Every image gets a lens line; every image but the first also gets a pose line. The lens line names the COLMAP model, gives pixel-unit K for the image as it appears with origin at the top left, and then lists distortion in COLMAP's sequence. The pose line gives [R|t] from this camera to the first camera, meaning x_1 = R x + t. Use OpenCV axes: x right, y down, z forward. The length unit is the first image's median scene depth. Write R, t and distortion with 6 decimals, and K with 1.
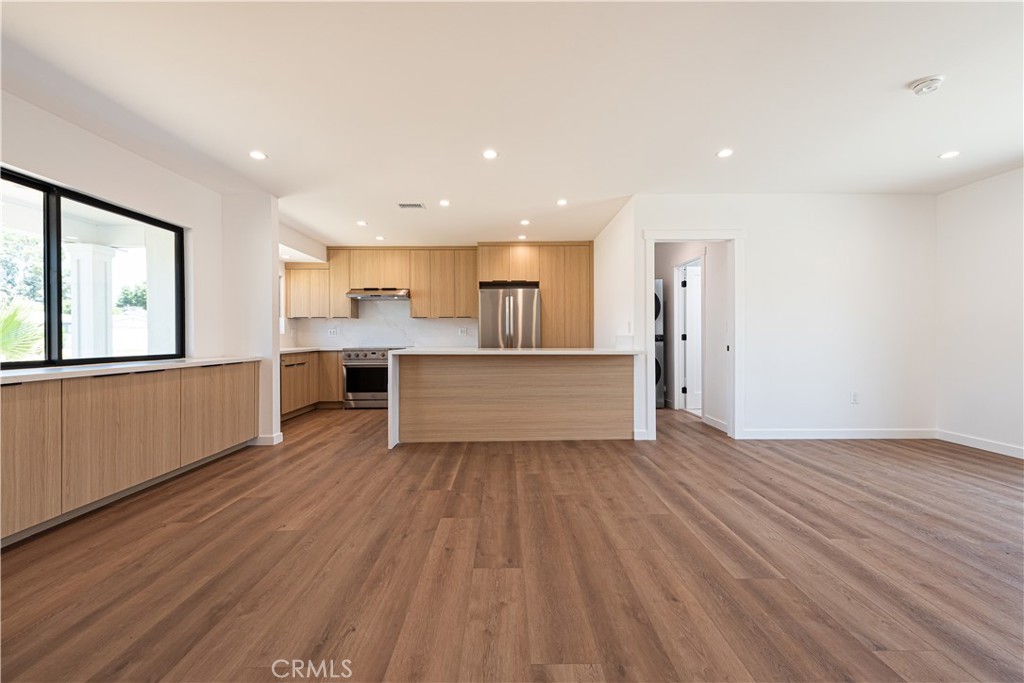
lens RADIAL K [[398.0, 0, 487.4], [0, 398.0, 345.2], [0, 0, 1]] dist [0.004096, -0.000674]
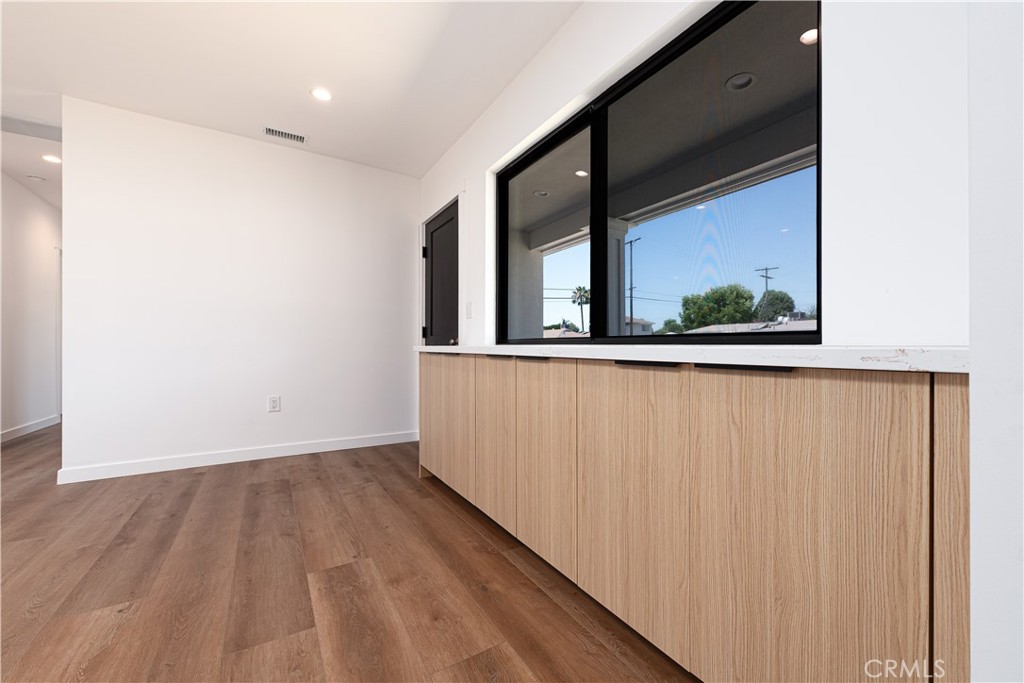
lens RADIAL K [[398.0, 0, 515.9], [0, 398.0, 339.5], [0, 0, 1]] dist [0.004096, -0.000674]
pose [[-0.806049, 0.003192, -0.591840, -0.584181], [-0.002931, 0.999952, 0.009385, 0.041665], [0.591841, 0.009299, -0.806001, 1.679331]]
